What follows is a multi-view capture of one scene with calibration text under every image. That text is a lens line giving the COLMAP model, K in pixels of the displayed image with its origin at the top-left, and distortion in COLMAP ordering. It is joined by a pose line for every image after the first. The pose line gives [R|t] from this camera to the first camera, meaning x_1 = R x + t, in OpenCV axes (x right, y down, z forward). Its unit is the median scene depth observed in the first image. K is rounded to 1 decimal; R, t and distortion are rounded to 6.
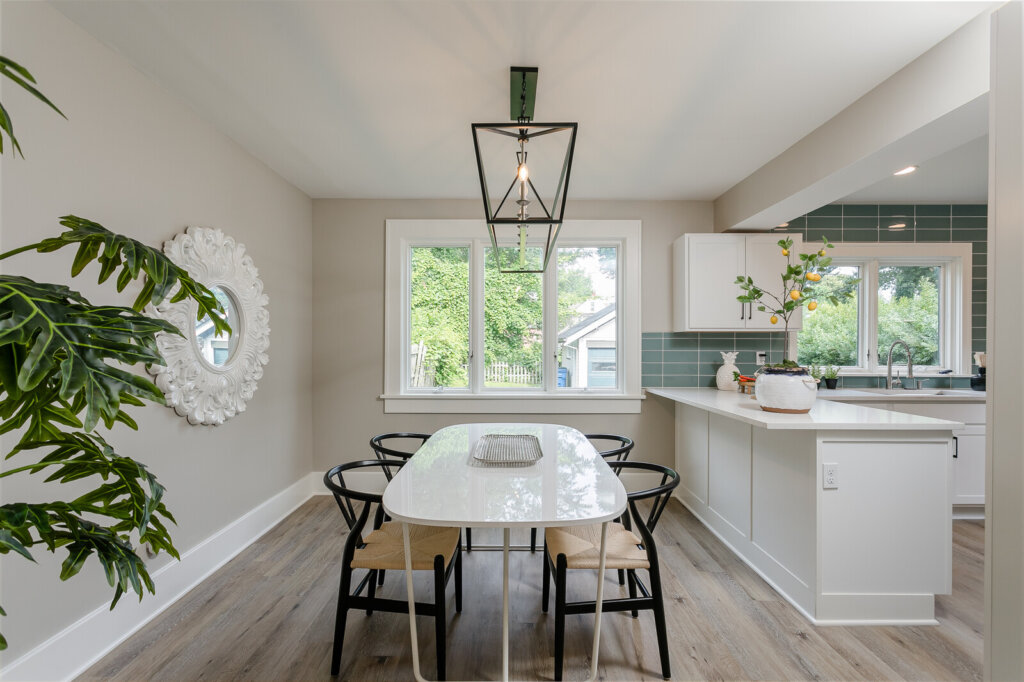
lens RADIAL K [[481.1, 0, 510.2], [0, 481.1, 348.2], [0, 0, 1]] dist [-0.000586, -0.000159]
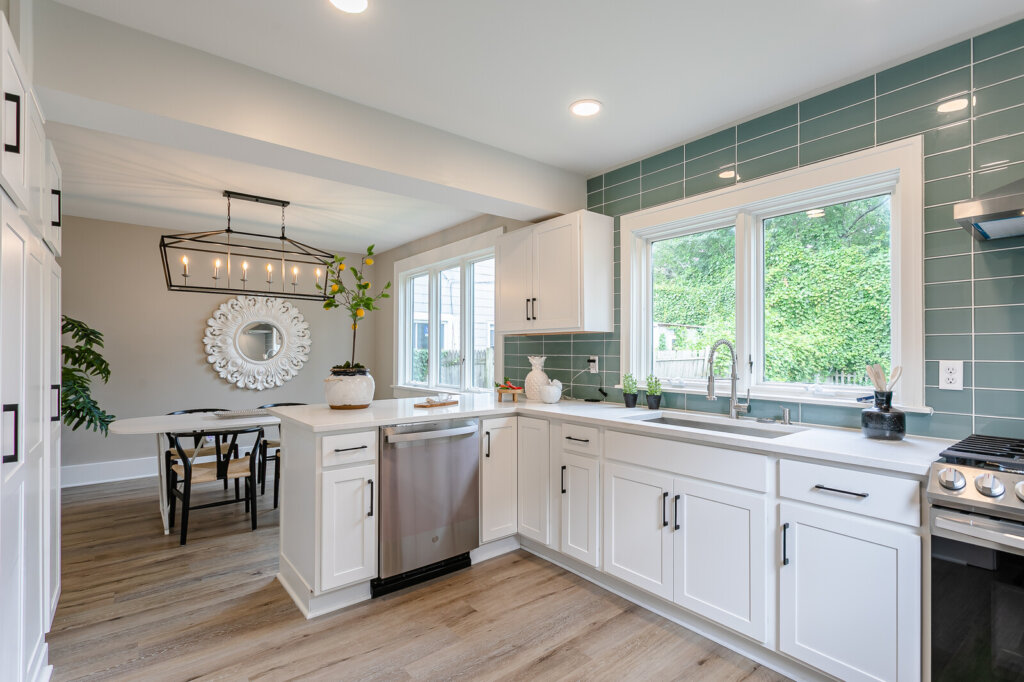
lens RADIAL K [[481.1, 0, 510.2], [0, 481.1, 348.2], [0, 0, 1]] dist [-0.000586, -0.000159]
pose [[0.622777, -0.007378, -0.782364, 1.074898], [-0.002284, 0.999934, -0.011248, 0.002042], [0.782396, 0.008792, 0.622720, 0.377879]]
